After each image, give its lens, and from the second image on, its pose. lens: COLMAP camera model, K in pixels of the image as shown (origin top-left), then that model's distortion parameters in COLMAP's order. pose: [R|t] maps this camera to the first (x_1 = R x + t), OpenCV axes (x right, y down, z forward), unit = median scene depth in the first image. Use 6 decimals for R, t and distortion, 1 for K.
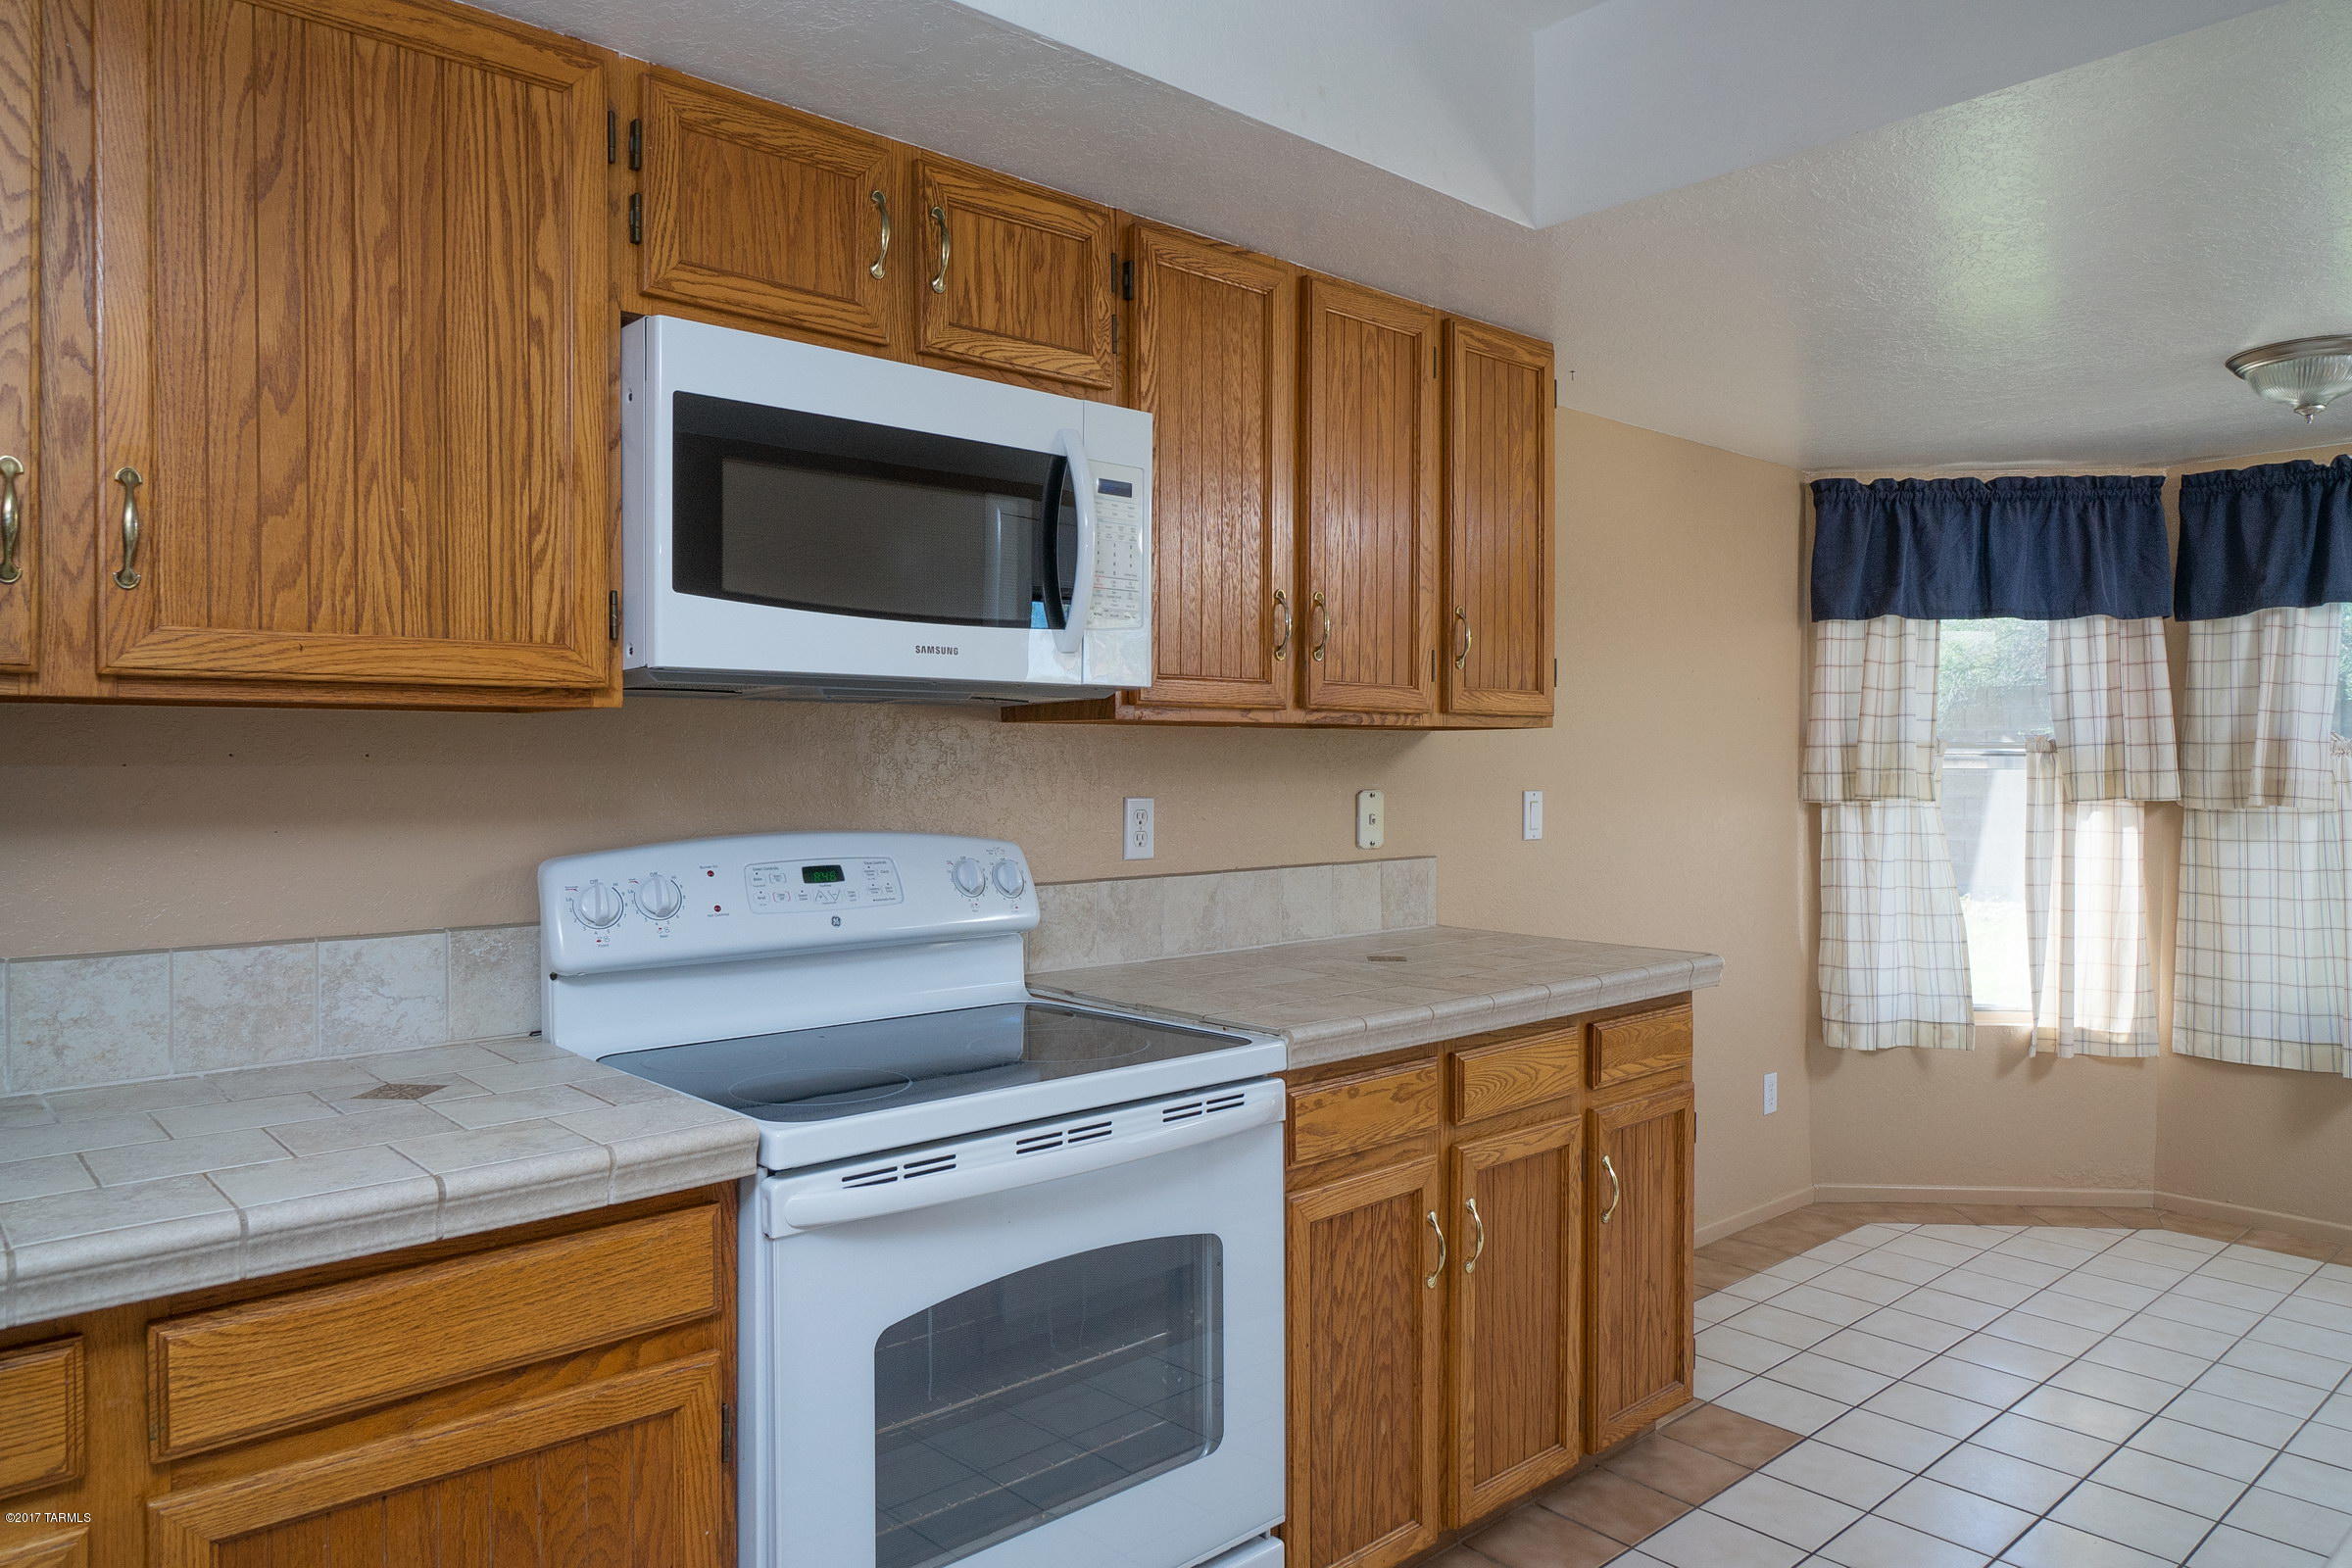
lens RADIAL K [[1528.3, 0, 1176.0], [0, 1528.3, 784.0], [0, 0, 1]] dist [-0.000585, 0.000051]
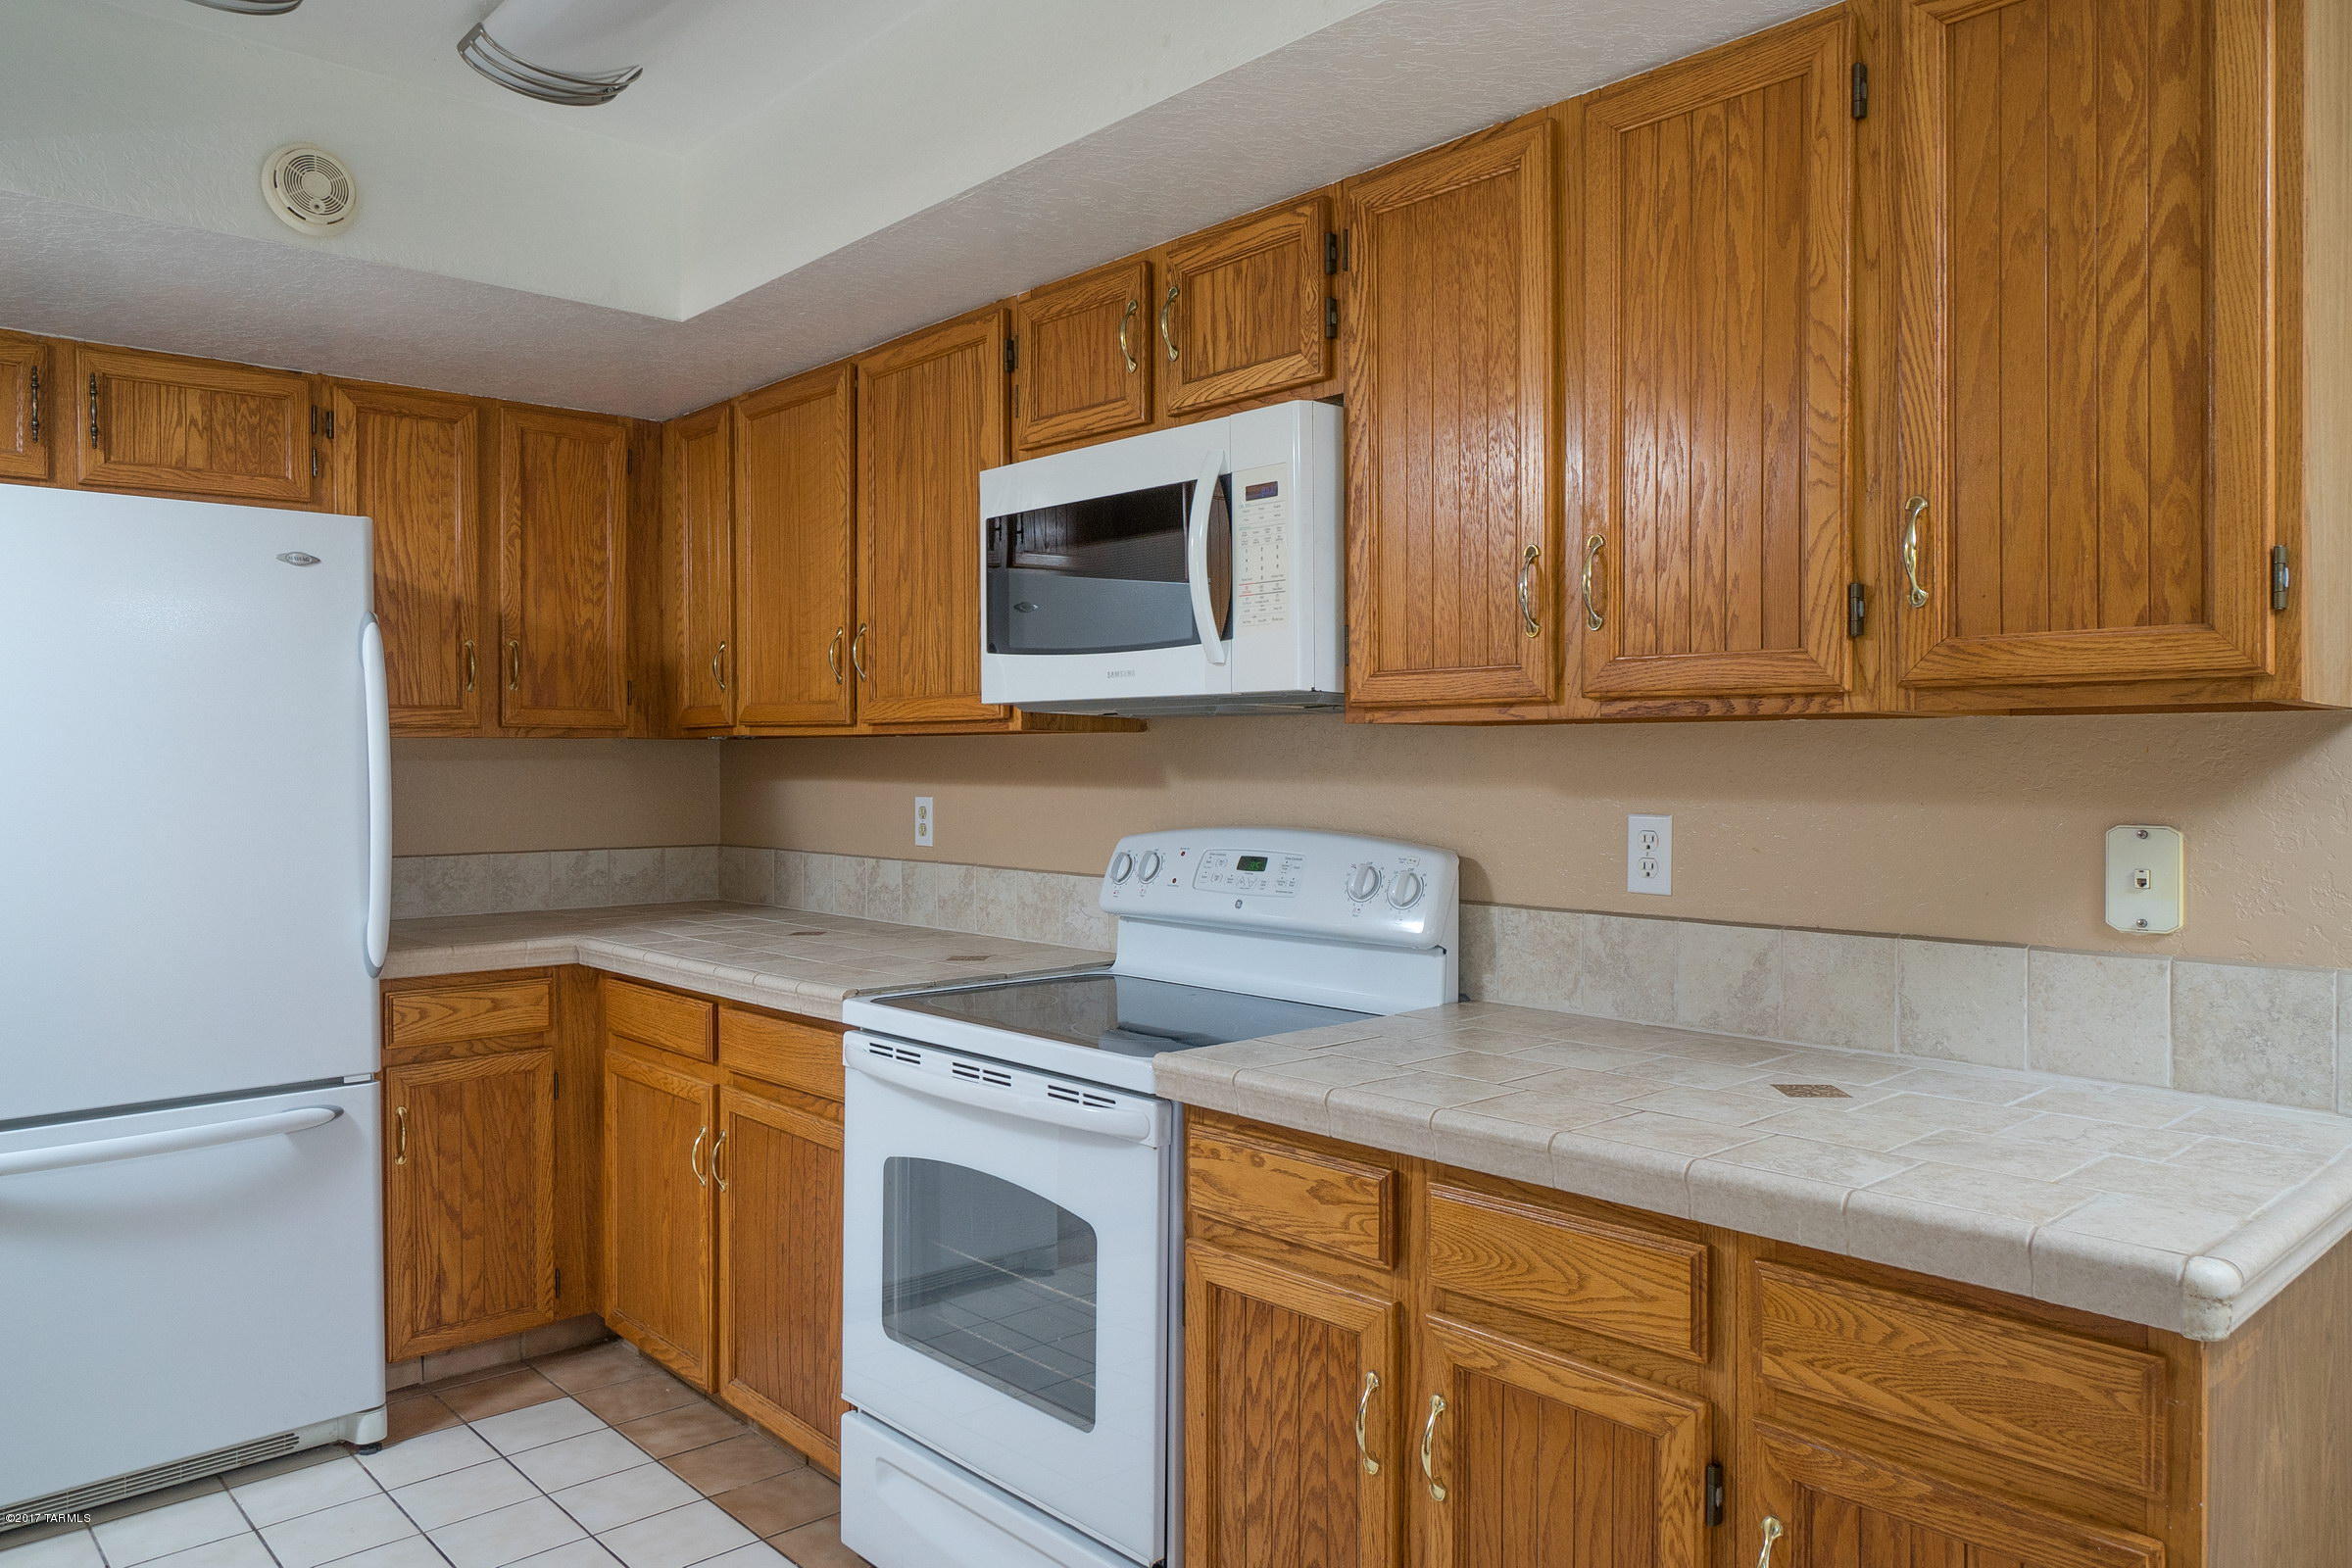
lens RADIAL K [[1590.0, 0, 1176.0], [0, 1590.0, 784.0], [0, 0, 1]] dist [0.000035, 0.000812]
pose [[0.013805, 0.015284, -0.999788, 0.983110], [-0.016730, 0.999747, 0.015052, -0.019102], [0.999765, 0.016518, 0.014057, 0.928983]]
